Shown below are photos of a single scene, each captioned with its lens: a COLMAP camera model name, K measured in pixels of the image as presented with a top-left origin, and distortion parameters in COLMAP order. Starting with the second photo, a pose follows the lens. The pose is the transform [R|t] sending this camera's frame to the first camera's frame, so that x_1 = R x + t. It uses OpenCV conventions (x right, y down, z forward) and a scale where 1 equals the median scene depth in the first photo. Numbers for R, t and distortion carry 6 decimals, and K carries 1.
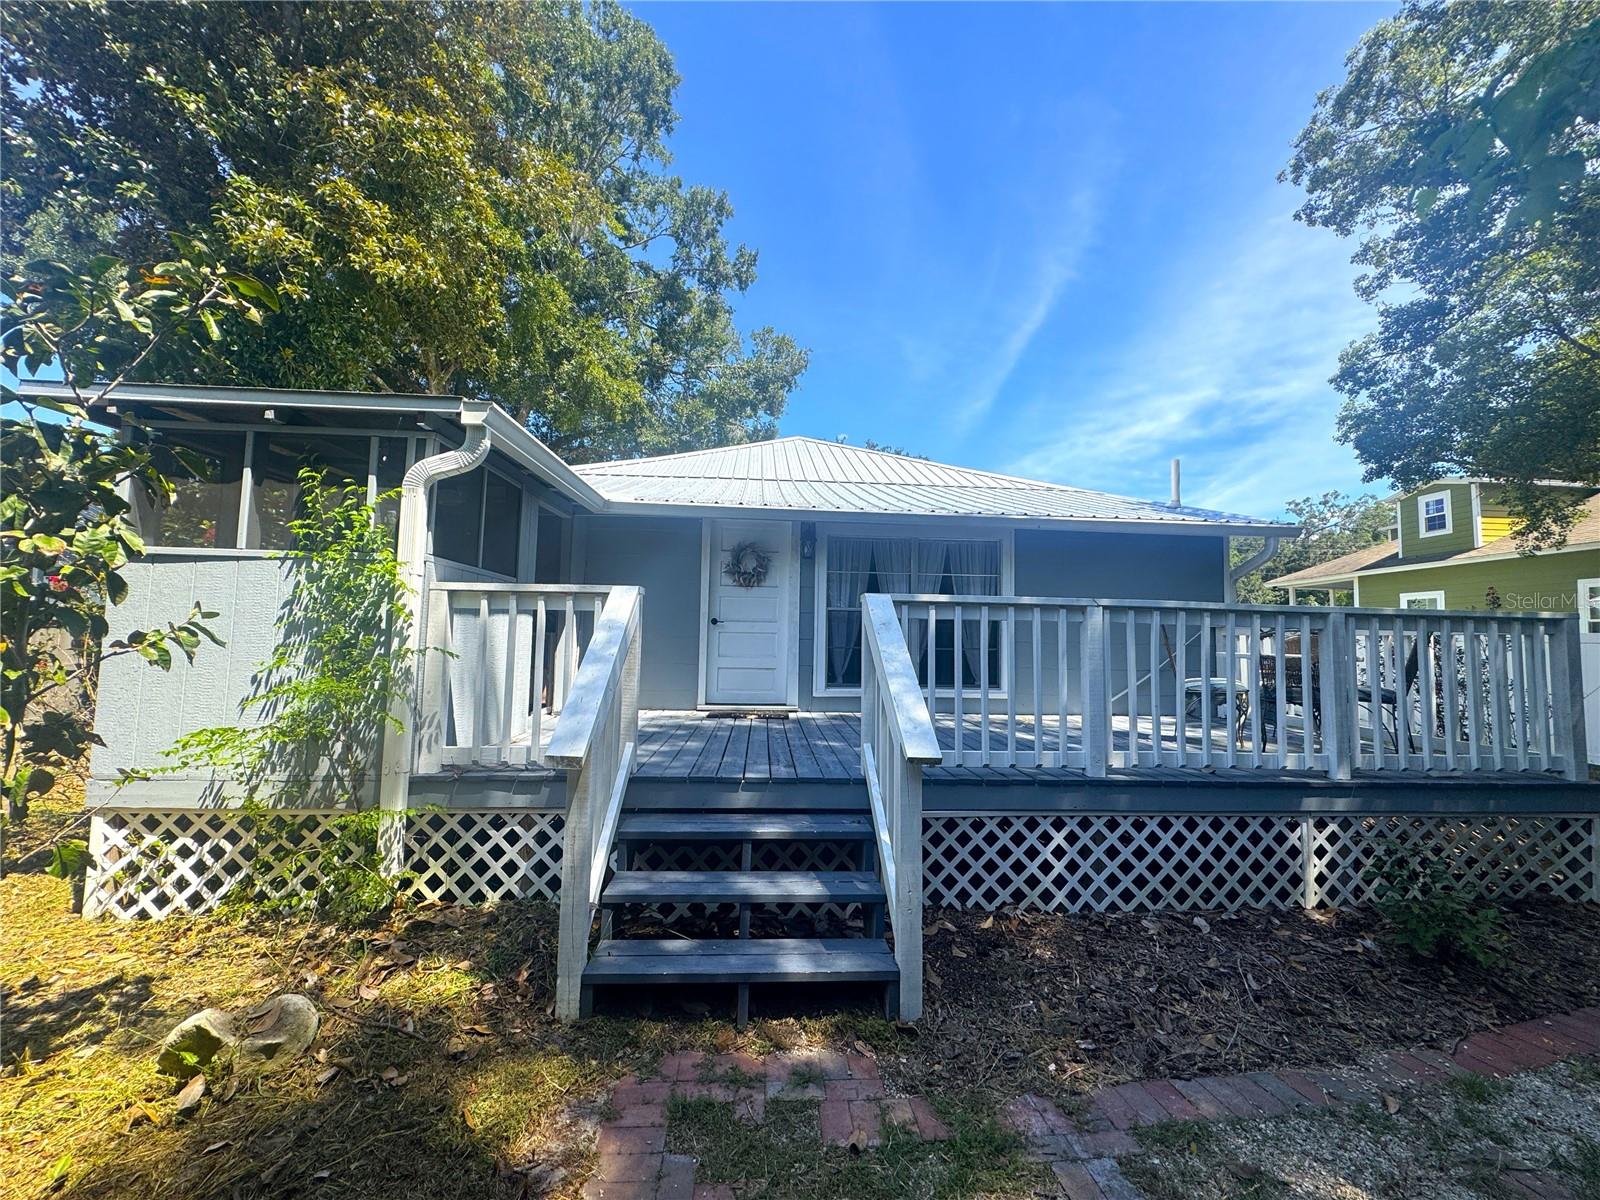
lens RADIAL K [[635.5, 0, 801.6], [0, 635.5, 590.4], [0, 0, 1]] dist [-0.002311, 0.000338]
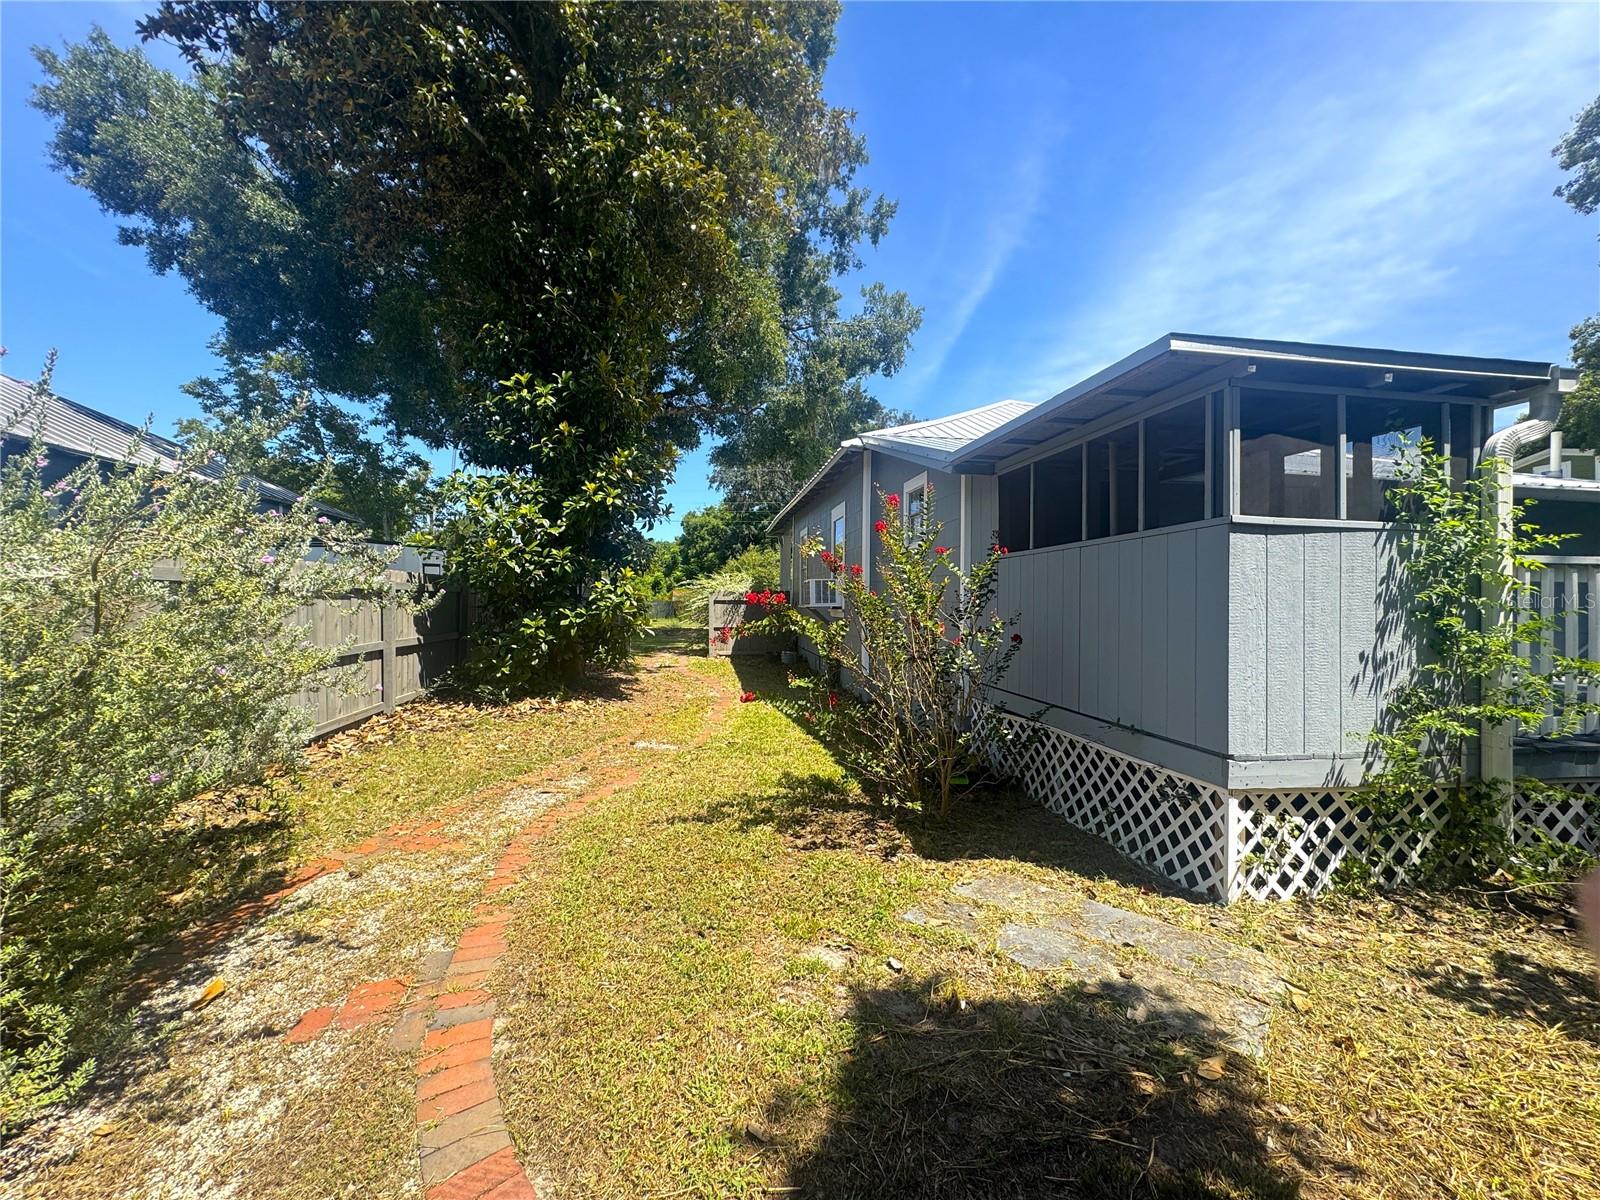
lens RADIAL K [[635.5, 0, 796.4], [0, 635.5, 603.8], [0, 0, 1]] dist [-0.002311, 0.000338]
pose [[0.997197, -0.010455, 0.074091, -2.512680], [0.005049, 0.997335, 0.072789, -0.020484], [-0.074654, -0.072211, 0.994592, 0.145906]]
